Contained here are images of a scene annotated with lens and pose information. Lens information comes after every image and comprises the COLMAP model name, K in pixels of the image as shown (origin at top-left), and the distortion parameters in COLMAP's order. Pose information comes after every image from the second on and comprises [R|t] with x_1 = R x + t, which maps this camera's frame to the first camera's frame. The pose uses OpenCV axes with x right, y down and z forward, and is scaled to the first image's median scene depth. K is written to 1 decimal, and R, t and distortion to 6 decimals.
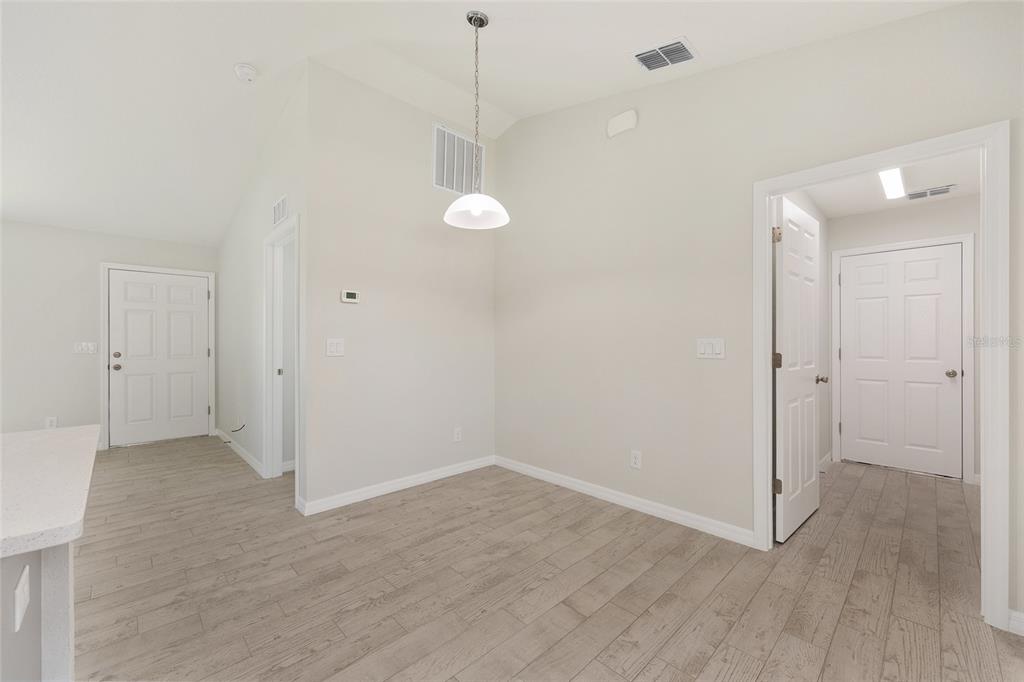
lens RADIAL K [[410.6, 0, 513.9], [0, 410.6, 341.6], [0, 0, 1]] dist [-0.002936, 0.001430]
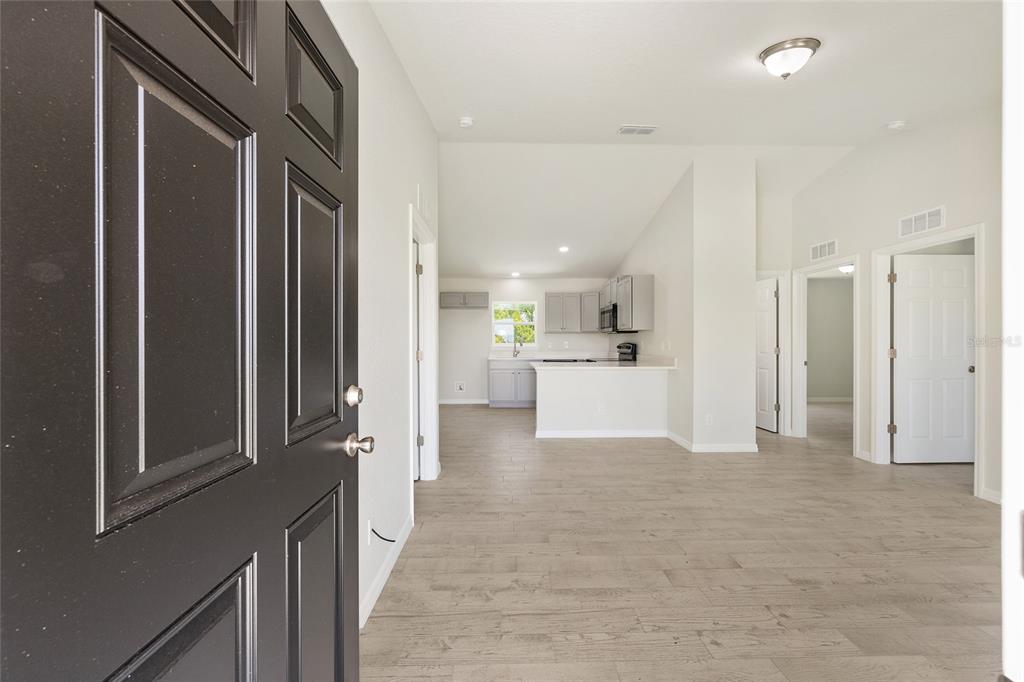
lens RADIAL K [[410.6, 0, 509.2], [0, 410.6, 343.6], [0, 0, 1]] dist [-0.002936, 0.001430]
pose [[-0.728415, -0.002403, 0.685132, -1.705099], [-0.000358, 0.999995, 0.003127, -0.002144], [-0.685137, 0.002033, -0.728412, 1.943492]]
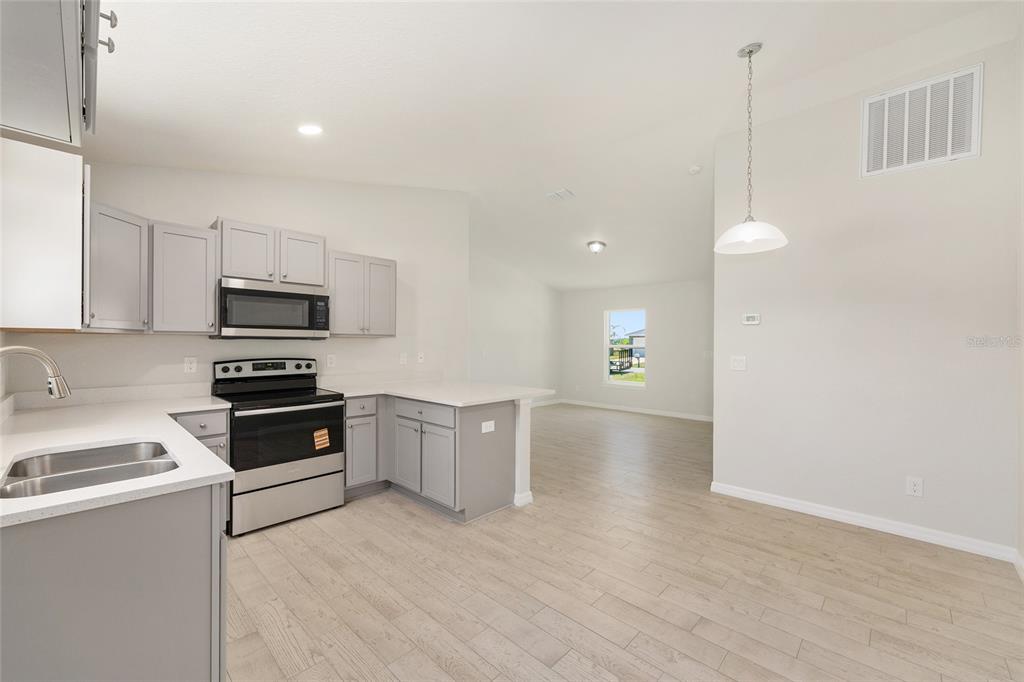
lens RADIAL K [[410.6, 0, 513.2], [0, 410.6, 343.7], [0, 0, 1]] dist [-0.002936, 0.001430]
pose [[0.043698, 0.002108, -0.999043, 0.810696], [-0.001313, 0.999997, 0.002052, -0.048844], [0.999044, 0.001222, 0.043701, 0.330908]]
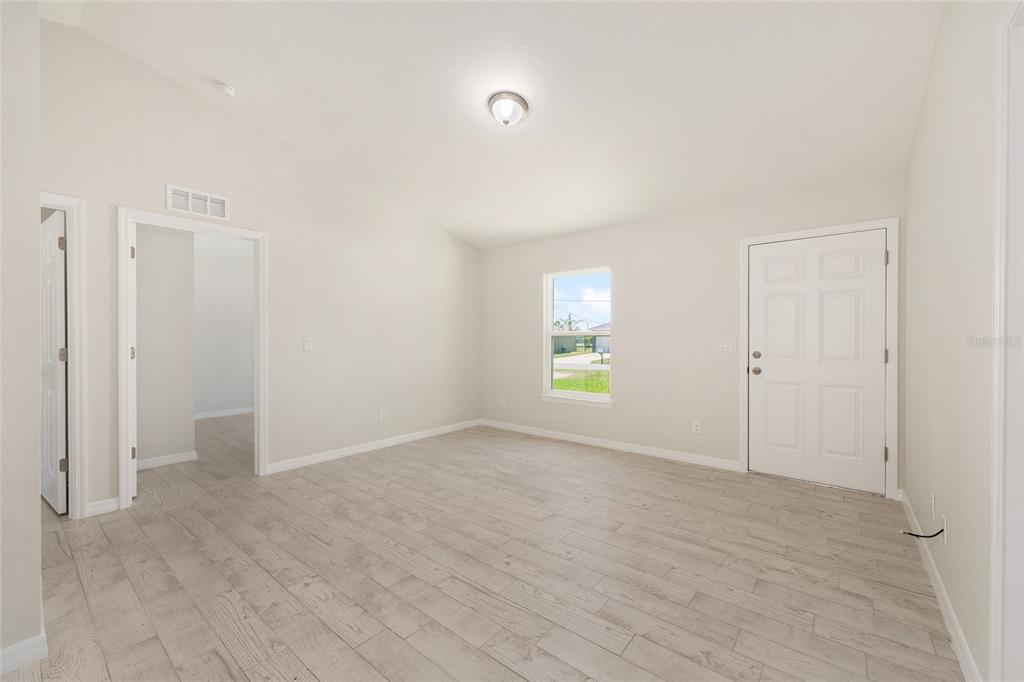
lens RADIAL K [[410.6, 0, 513.2], [0, 410.6, 342.4], [0, 0, 1]] dist [-0.002936, 0.001430]
pose [[0.125043, 0.007151, -0.992126, -0.455884], [0.002370, 0.999969, 0.007506, 0.003782], [0.992149, -0.003289, 0.125022, 0.791112]]
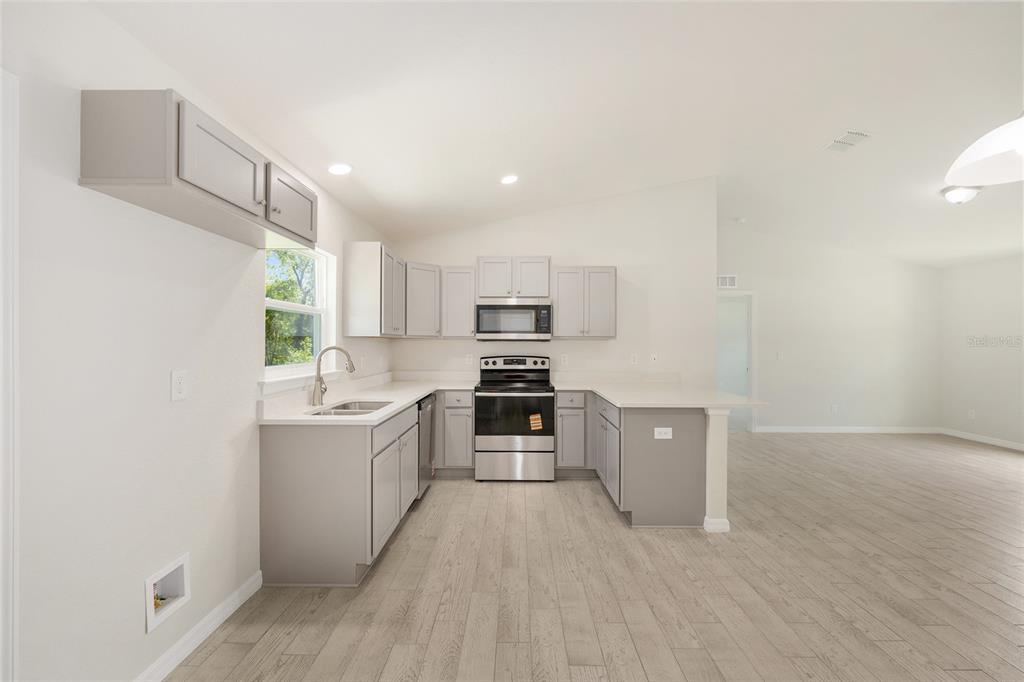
lens RADIAL K [[410.6, 0, 511.8], [0, 410.6, 341.5], [0, 0, 1]] dist [-0.002936, 0.001430]
pose [[-0.704170, -0.003604, -0.710022, 0.702175], [0.000499, 0.999984, -0.005571, -0.048533], [0.710031, -0.004277, -0.704157, 0.801338]]
